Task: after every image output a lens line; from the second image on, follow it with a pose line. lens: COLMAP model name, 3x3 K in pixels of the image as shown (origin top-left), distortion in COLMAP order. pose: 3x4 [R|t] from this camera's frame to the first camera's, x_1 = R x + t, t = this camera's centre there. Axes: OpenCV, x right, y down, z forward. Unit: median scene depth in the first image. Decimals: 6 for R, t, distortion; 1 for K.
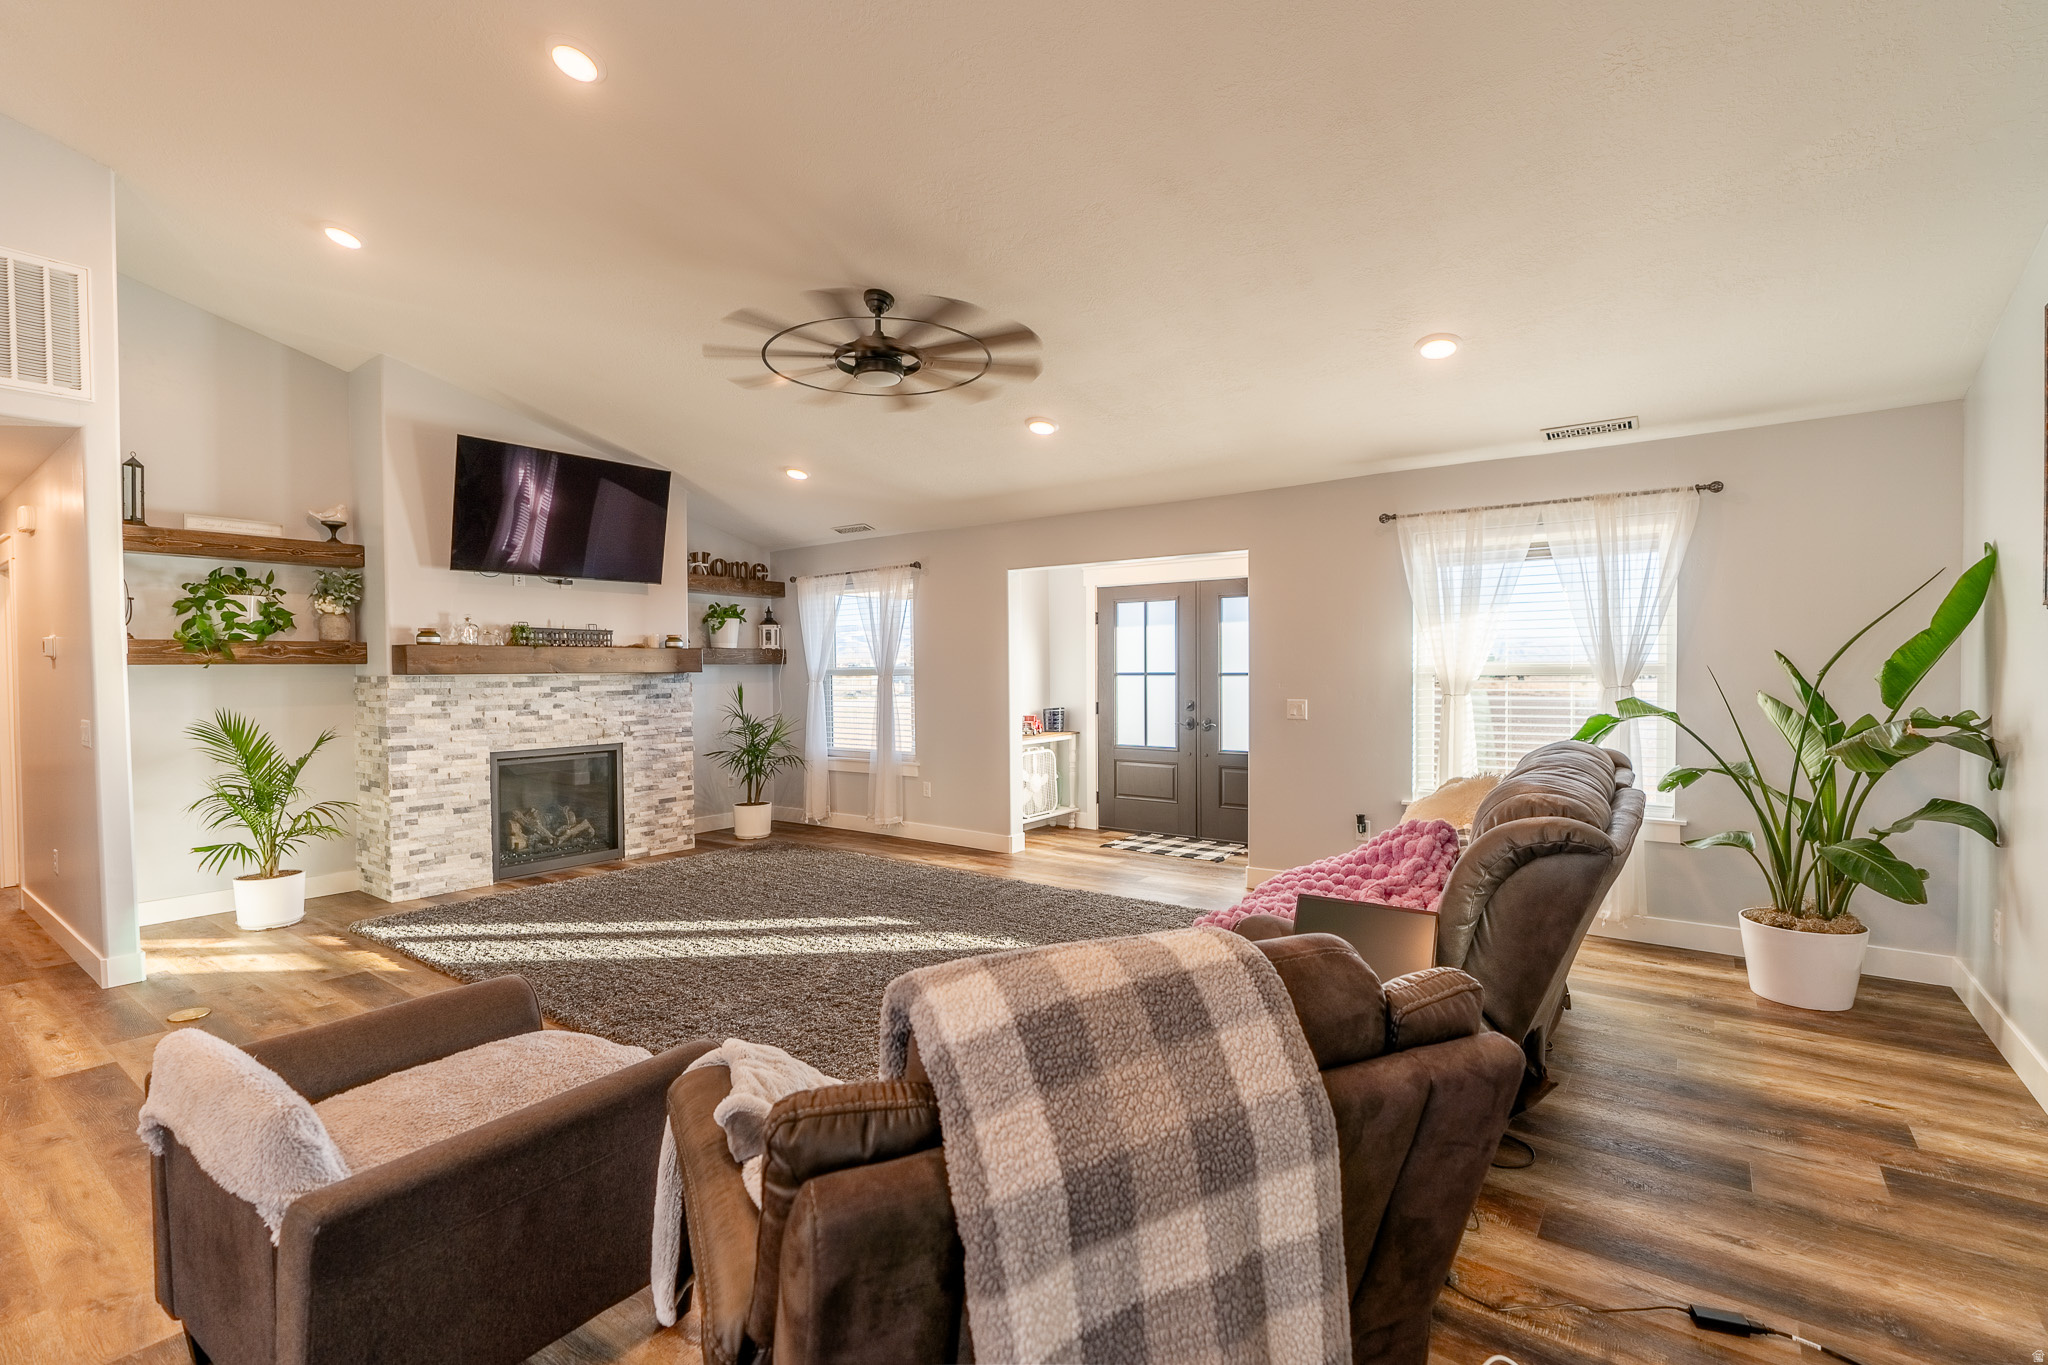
lens RADIAL K [[929.4, 0, 1011.2], [0, 929.4, 690.3], [0, 0, 1]] dist [-0.010216, 0.004028]
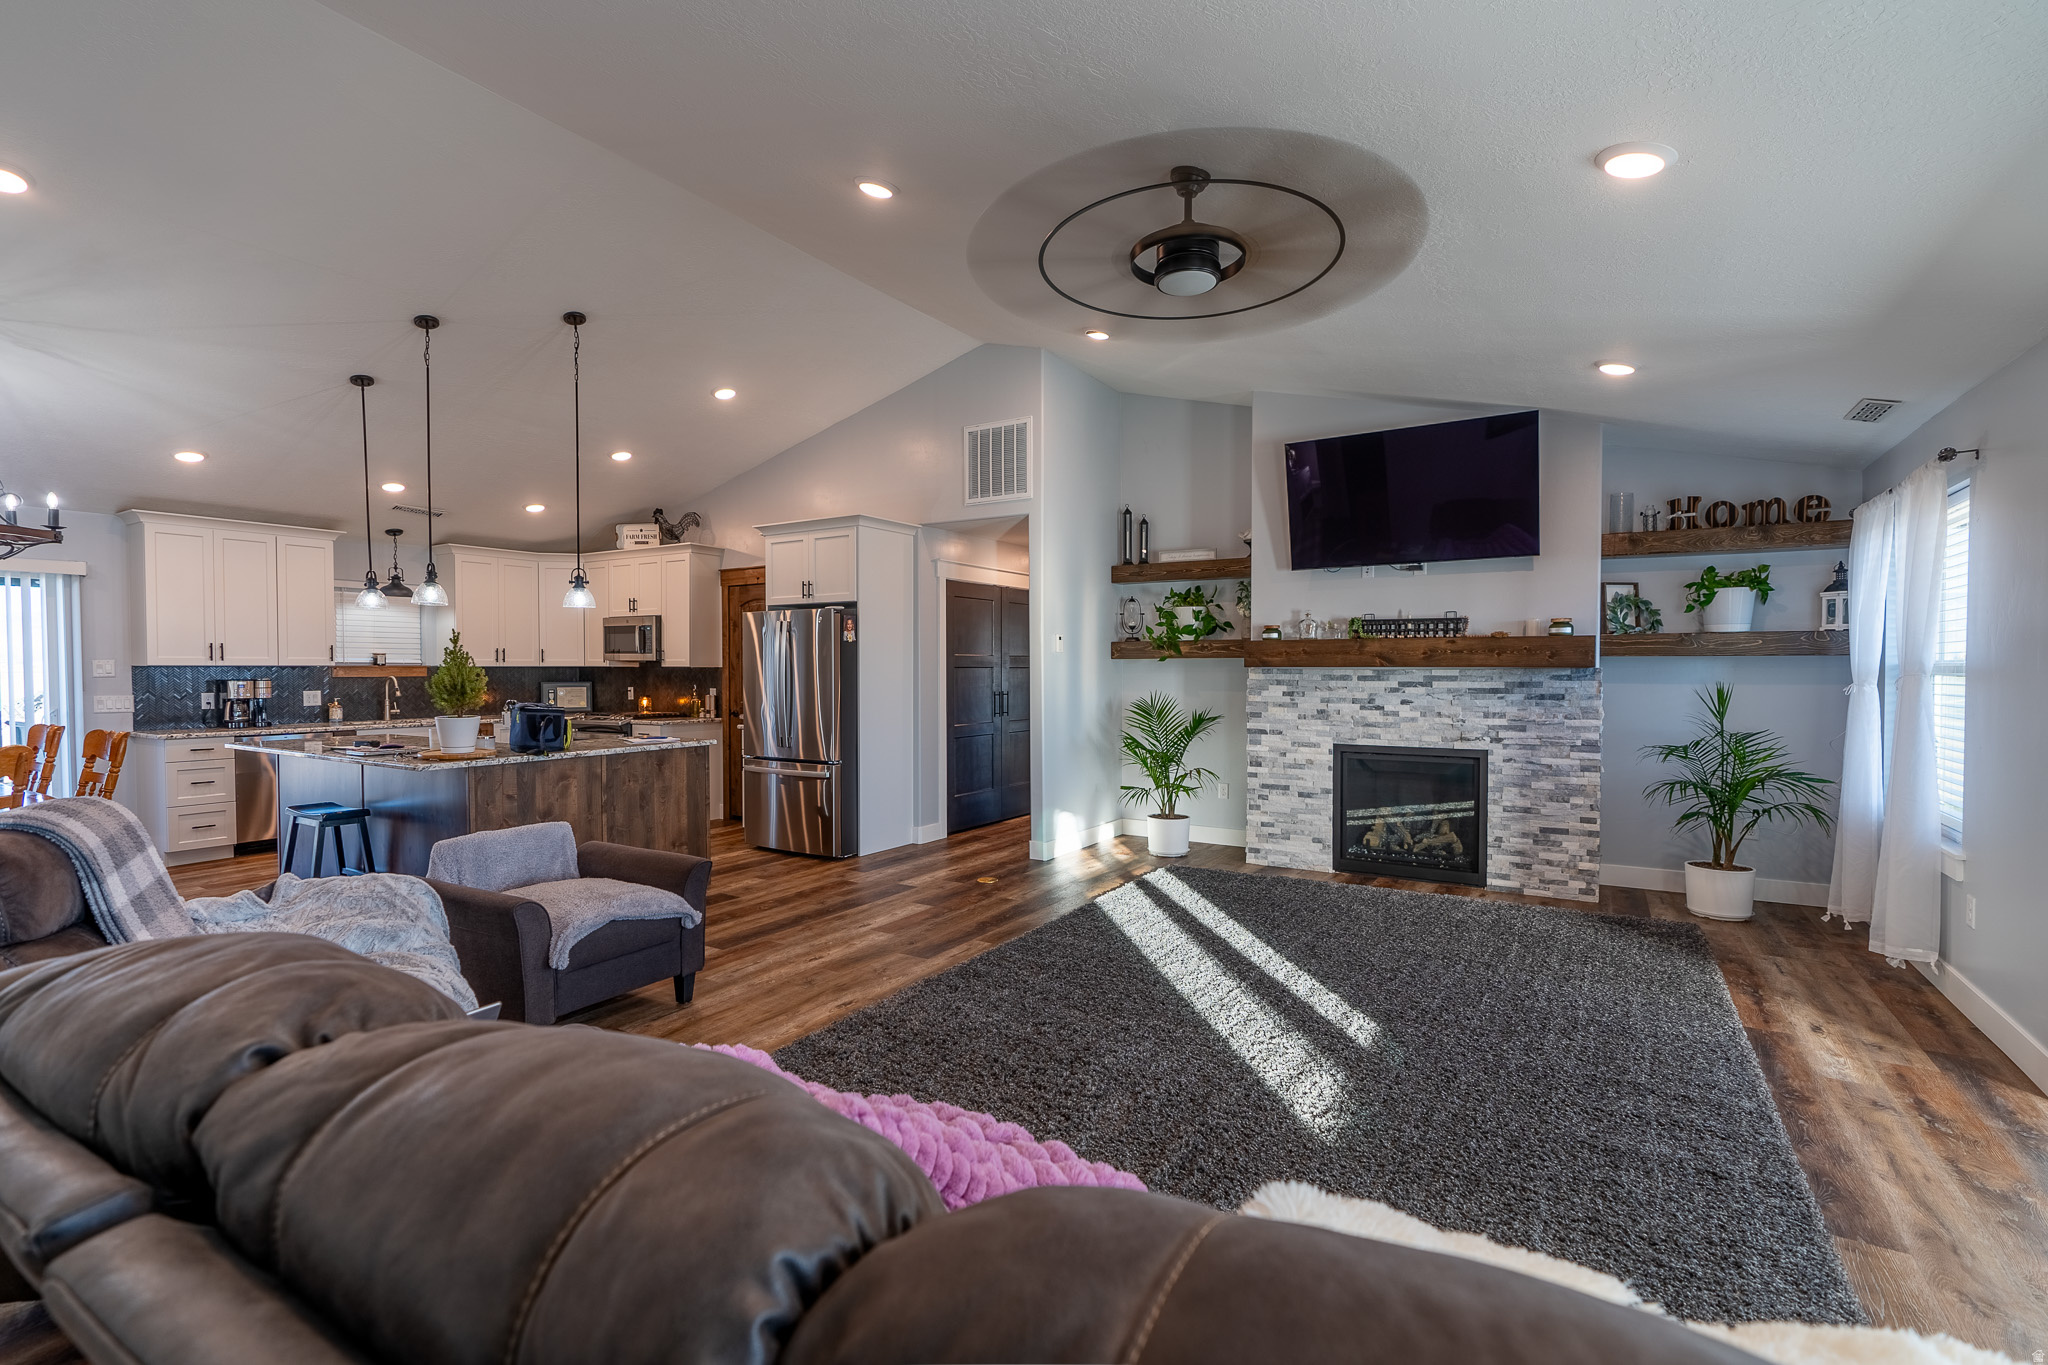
lens RADIAL K [[929.4, 0, 1012.7], [0, 929.4, 690.3], [0, 0, 1]] dist [-0.010216, 0.004028]
pose [[0.080843, 0.032935, -0.996183, 0.406665], [-0.022778, 0.999254, 0.031188, -0.015051], [0.996467, 0.020169, 0.081533, 0.532101]]
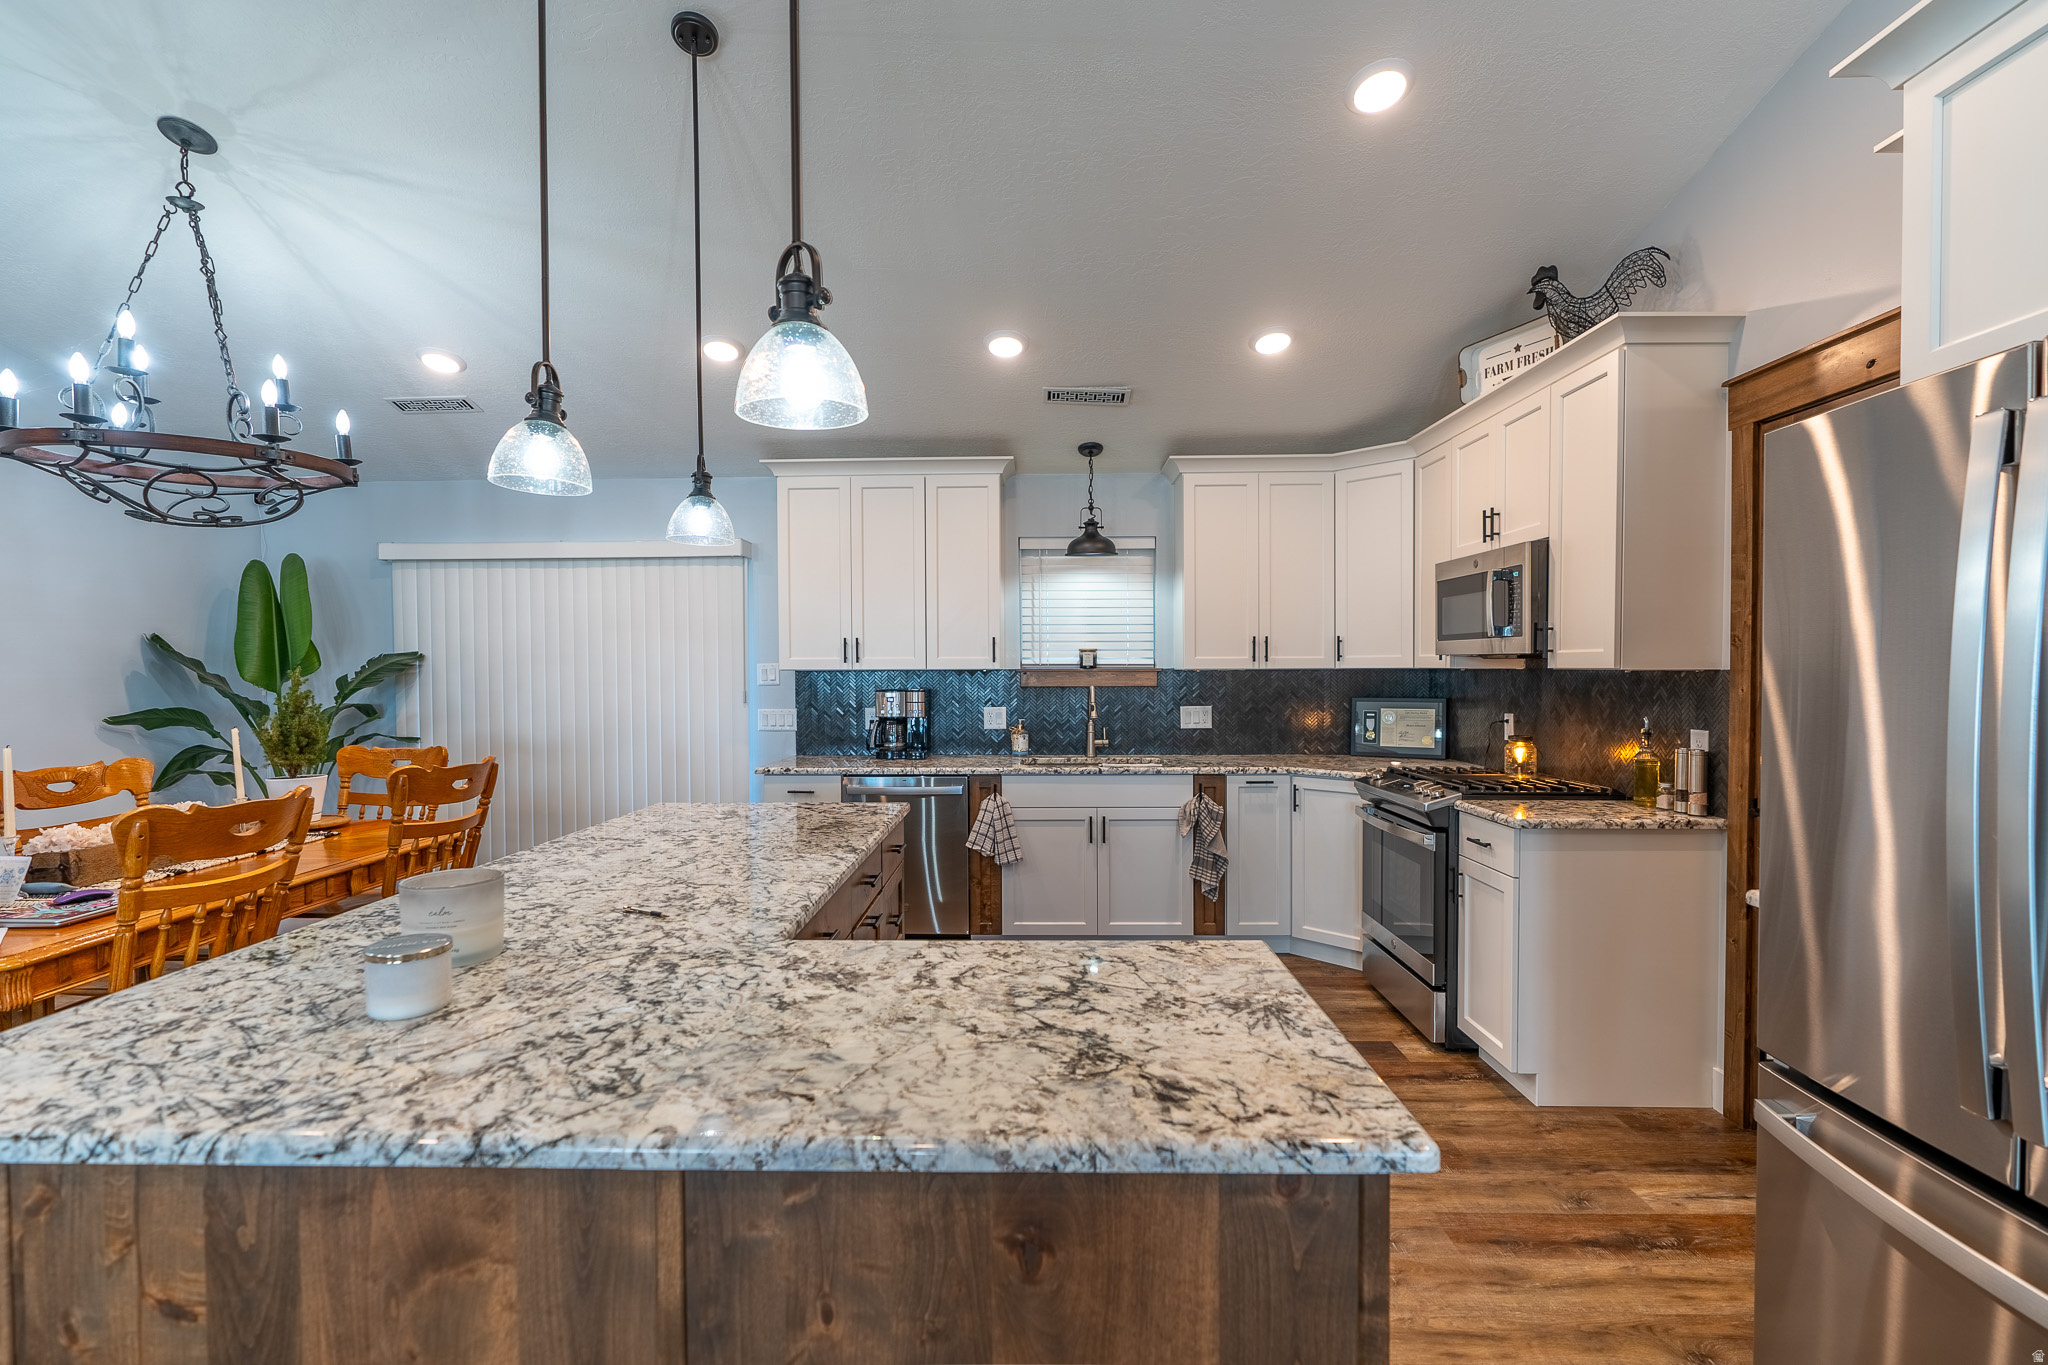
lens RADIAL K [[929.4, 0, 1010.0], [0, 929.4, 690.8], [0, 0, 1]] dist [-0.010216, 0.004028]
pose [[-0.816863, 0.024763, -0.576300, -0.398708], [-0.001501, 0.998983, 0.045054, -0.006695], [0.576830, 0.037668, -0.815995, 0.392312]]
